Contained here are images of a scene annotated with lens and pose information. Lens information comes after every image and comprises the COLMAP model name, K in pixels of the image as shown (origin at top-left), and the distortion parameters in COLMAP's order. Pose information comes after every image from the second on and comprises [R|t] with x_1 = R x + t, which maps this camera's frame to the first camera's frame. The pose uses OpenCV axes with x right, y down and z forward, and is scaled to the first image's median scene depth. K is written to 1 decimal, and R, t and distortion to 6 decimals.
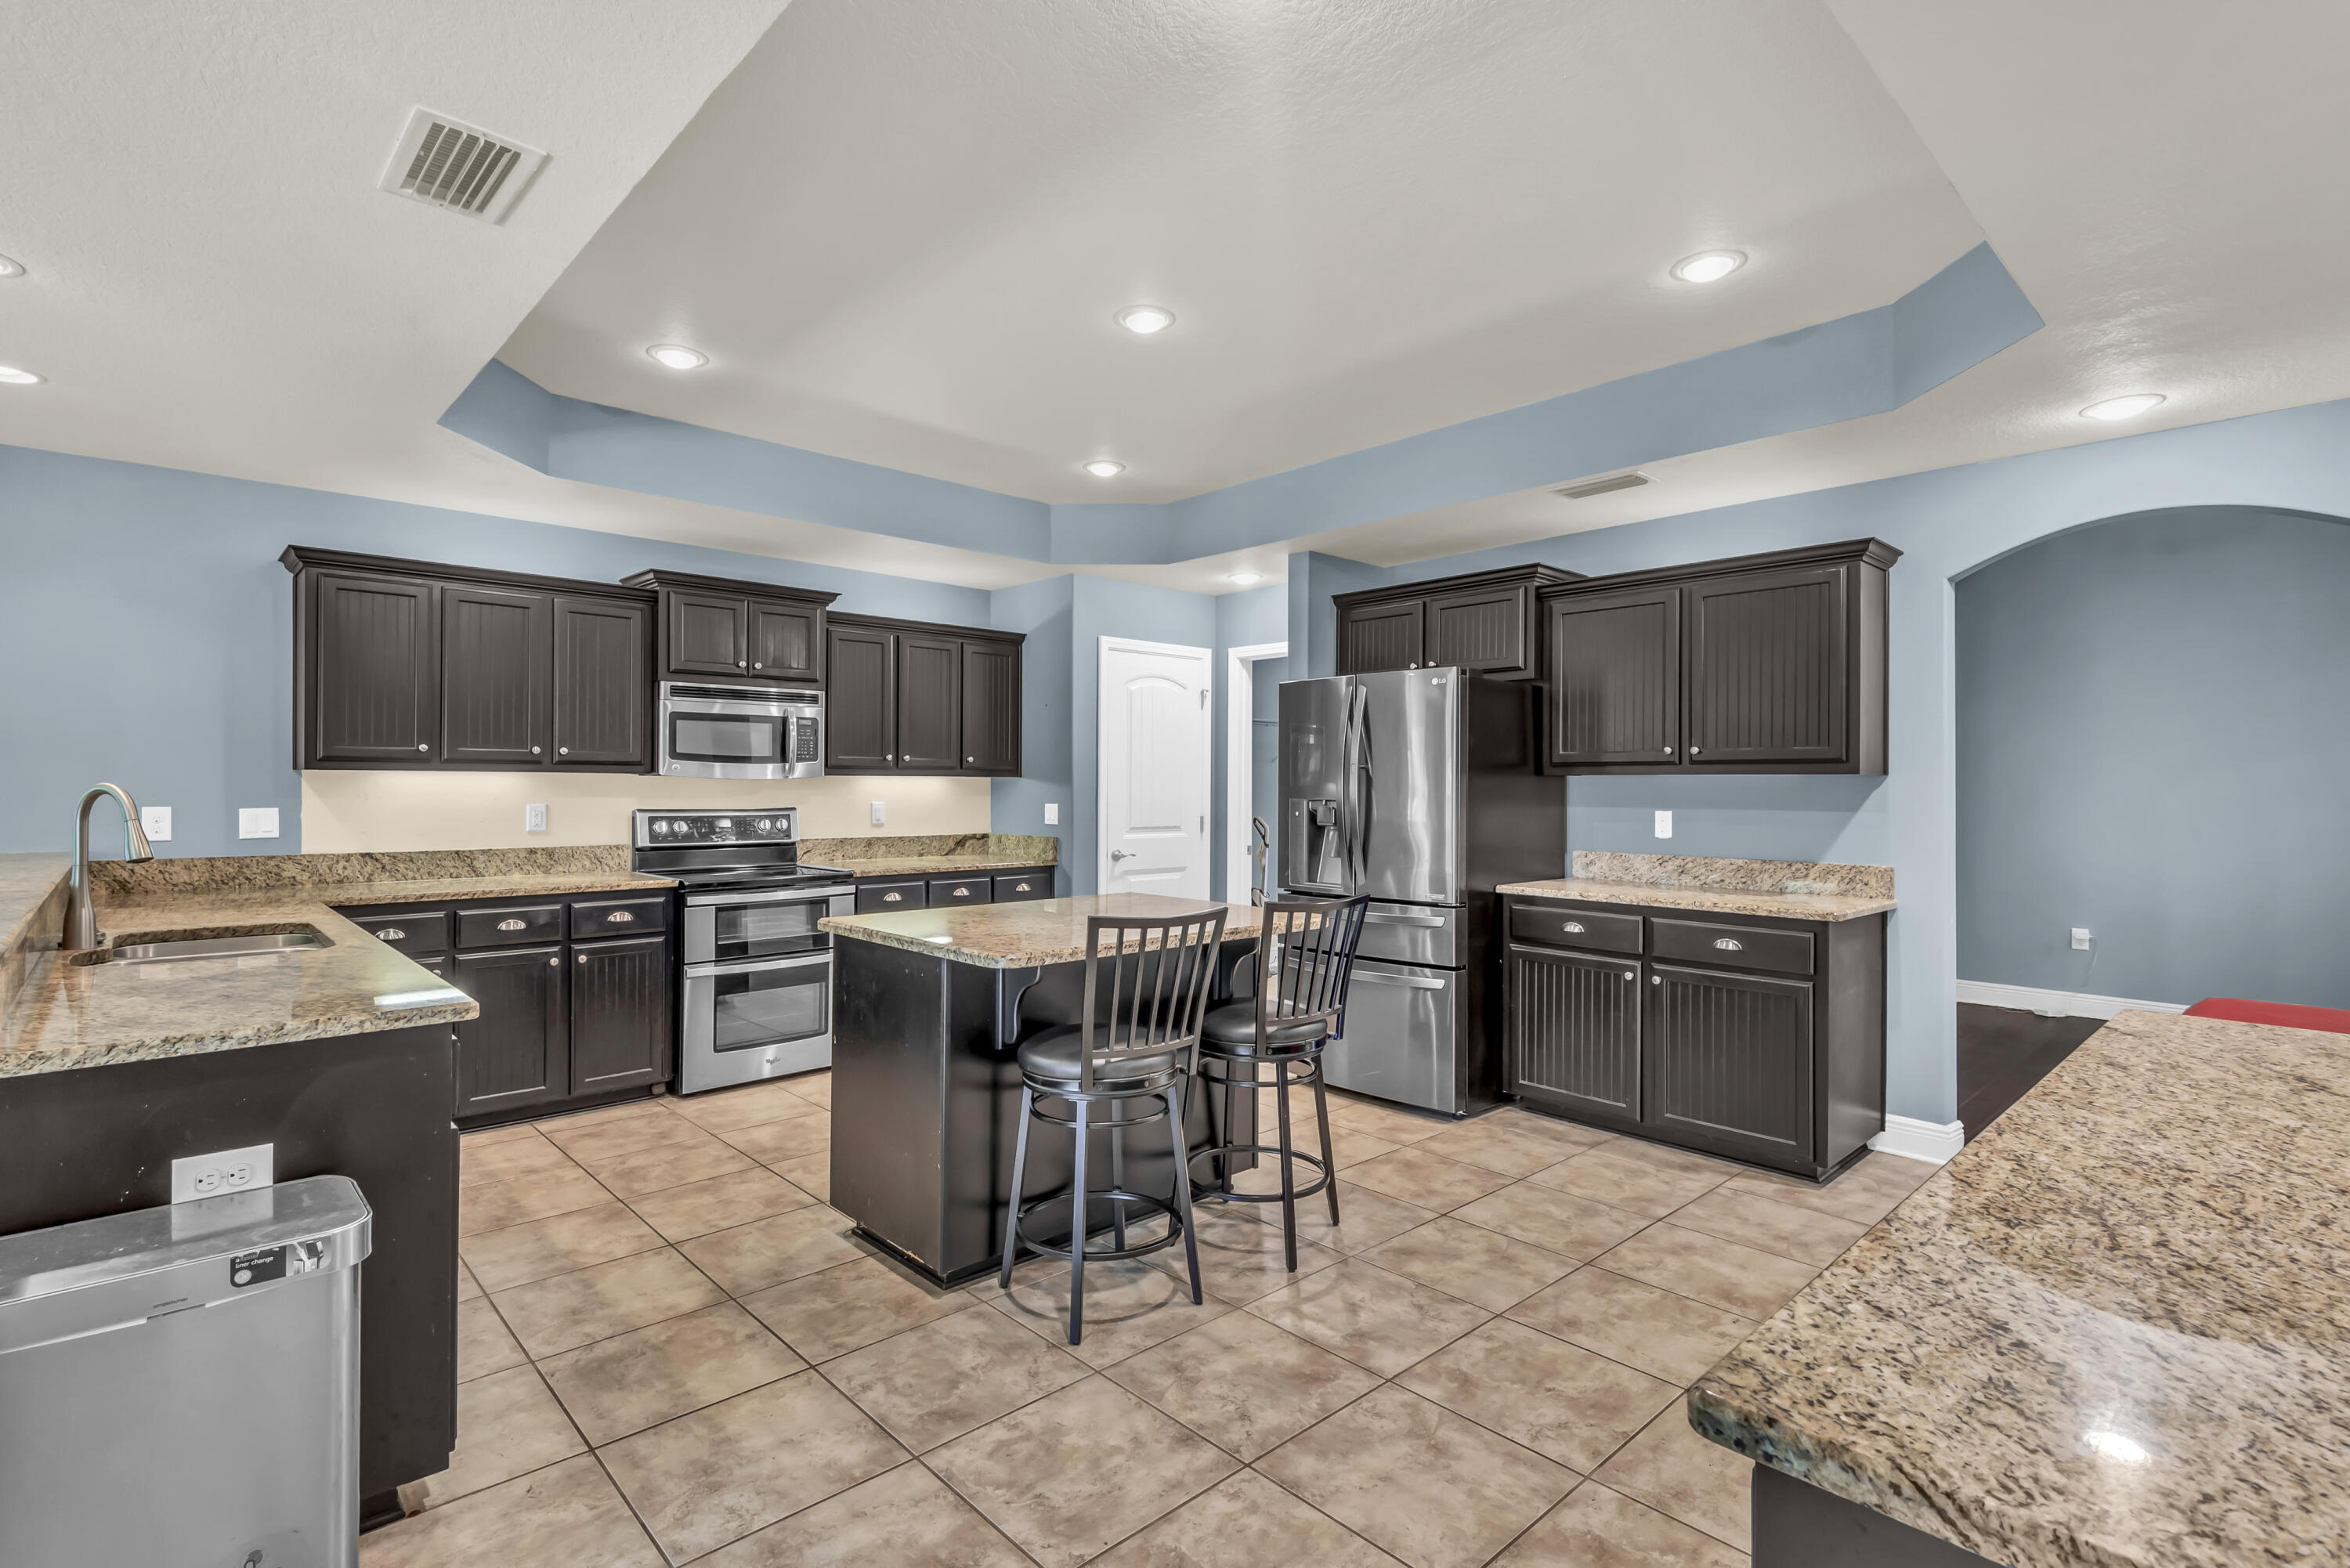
lens RADIAL K [[1102.2, 0, 1187.4], [0, 1102.2, 775.4], [0, 0, 1]] dist [0.012327, -0.002999]
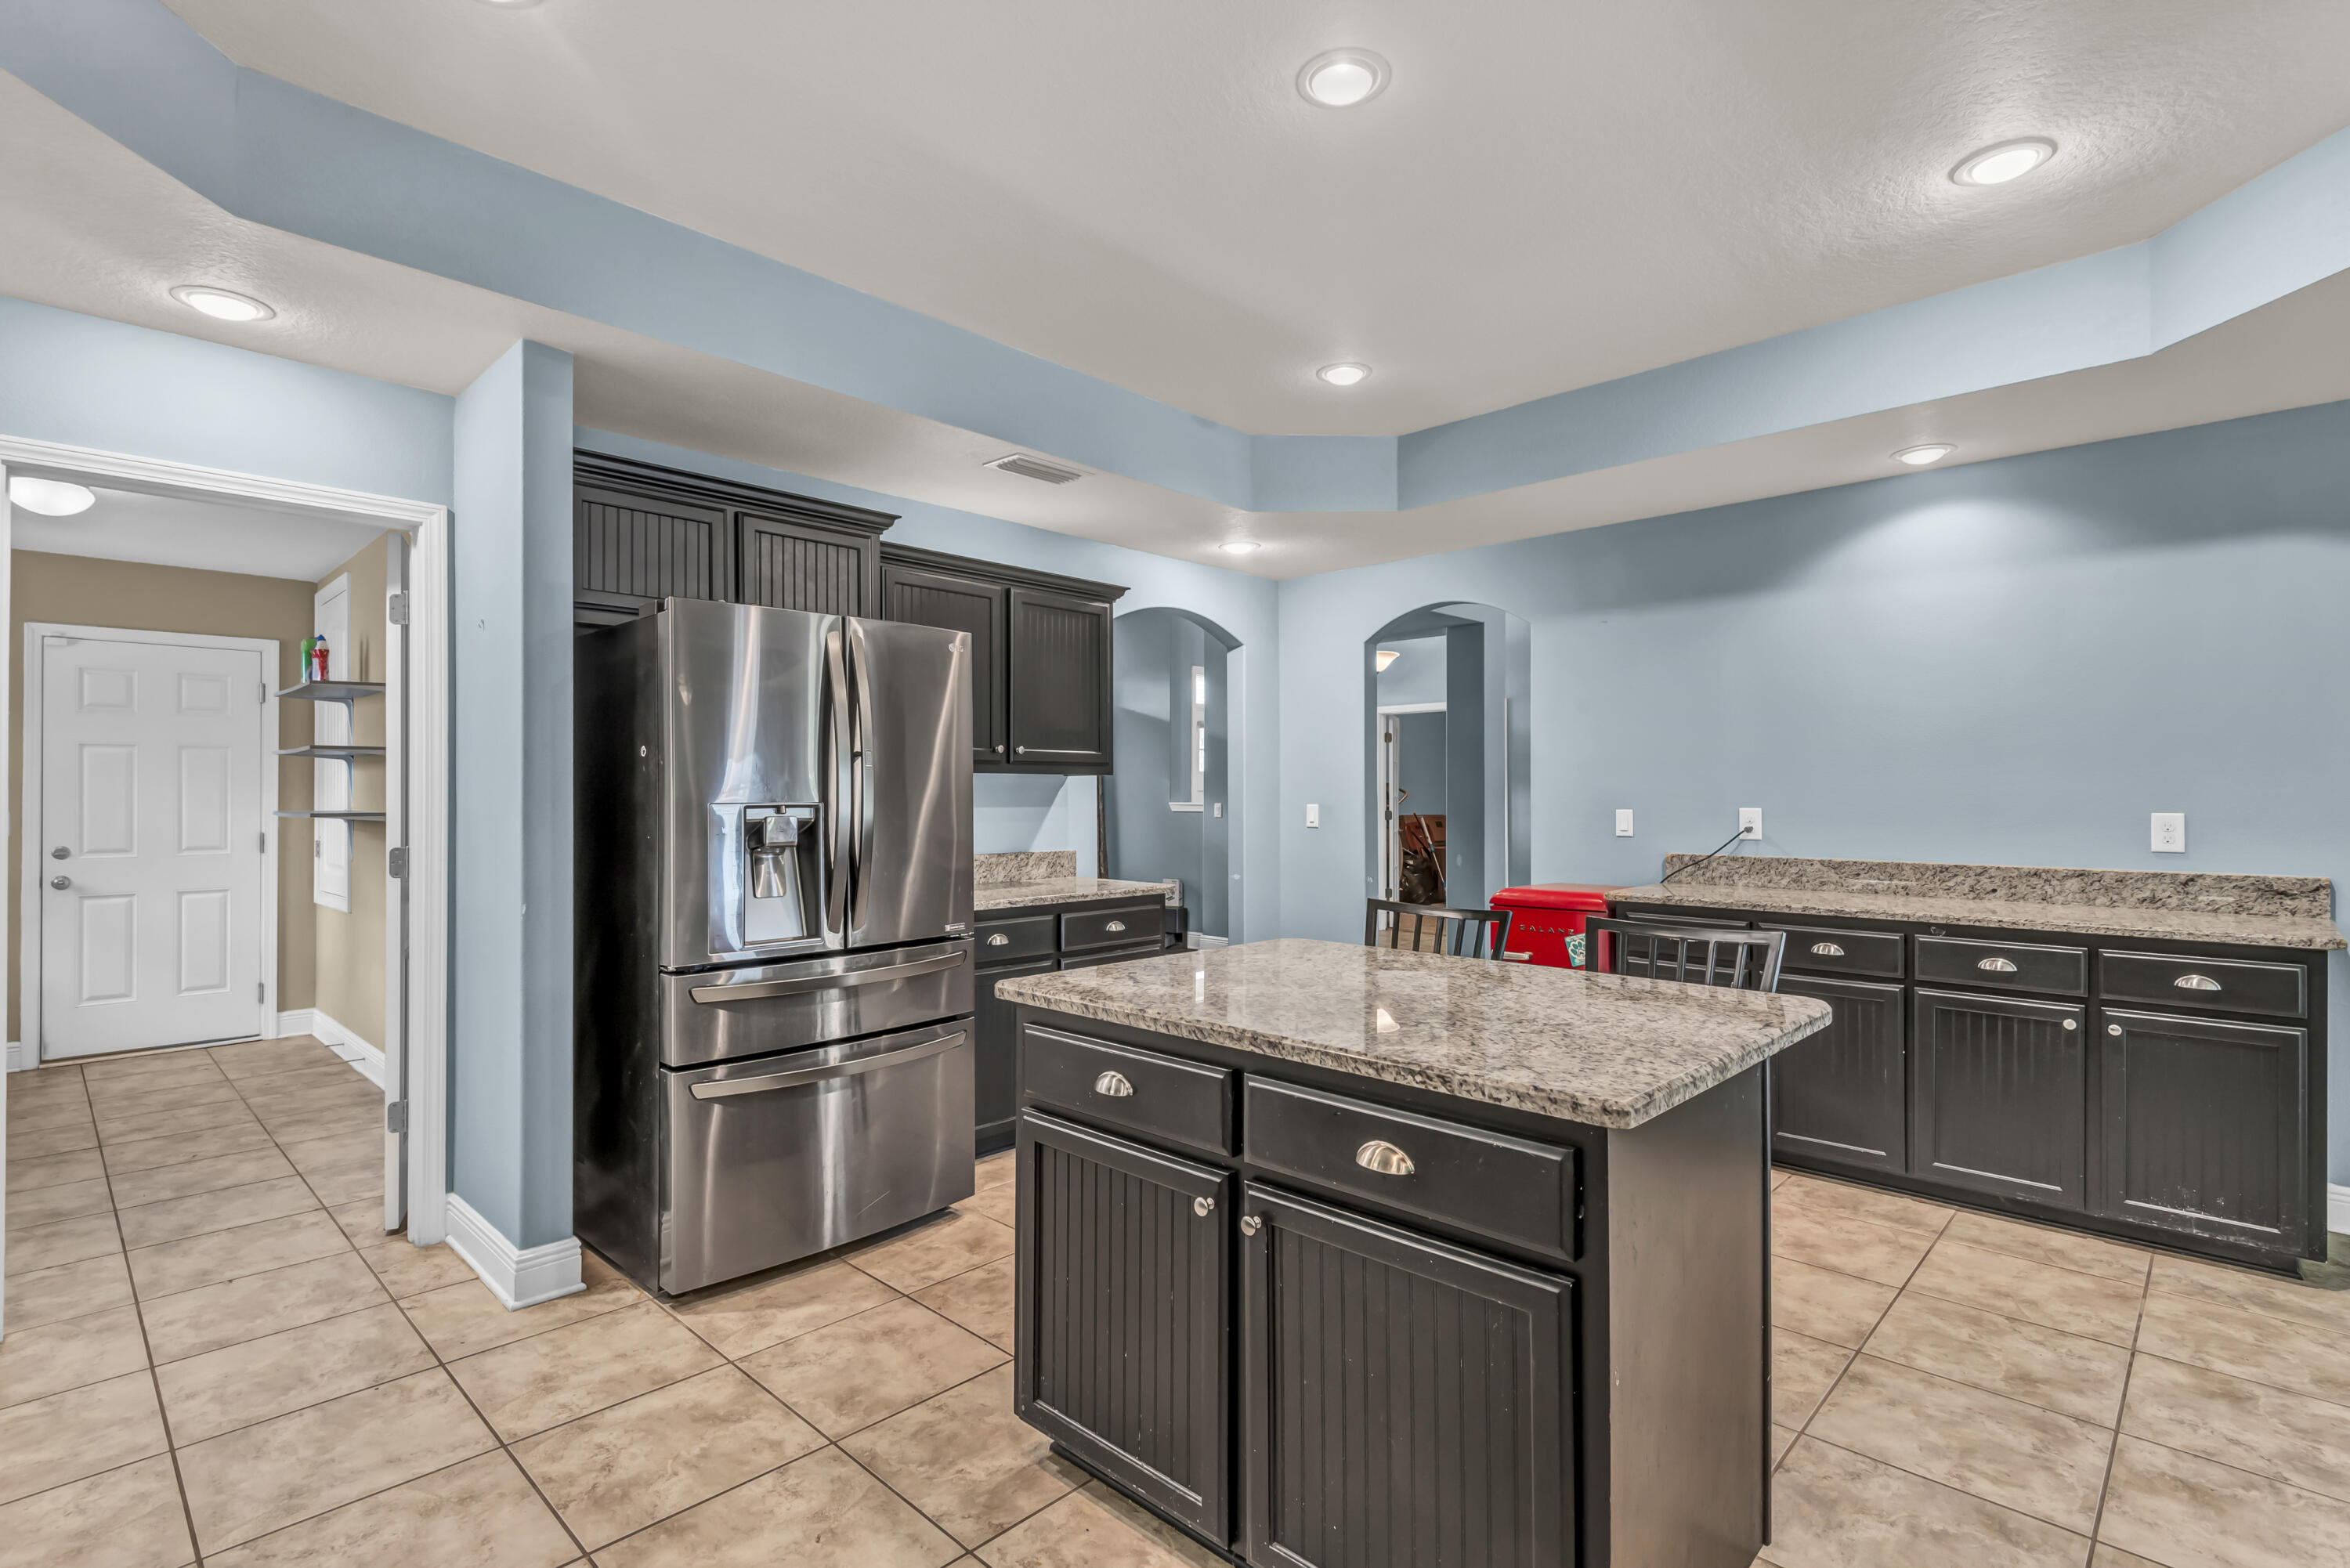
lens RADIAL K [[1102.2, 0, 1157.7], [0, 1102.2, 791.4], [0, 0, 1]] dist [0.012327, -0.002999]
pose [[-0.036917, -0.006067, 0.999300, -0.513475], [-0.013209, 0.999897, 0.005582, 0.007504], [-0.999231, -0.012993, -0.036993, 0.830078]]
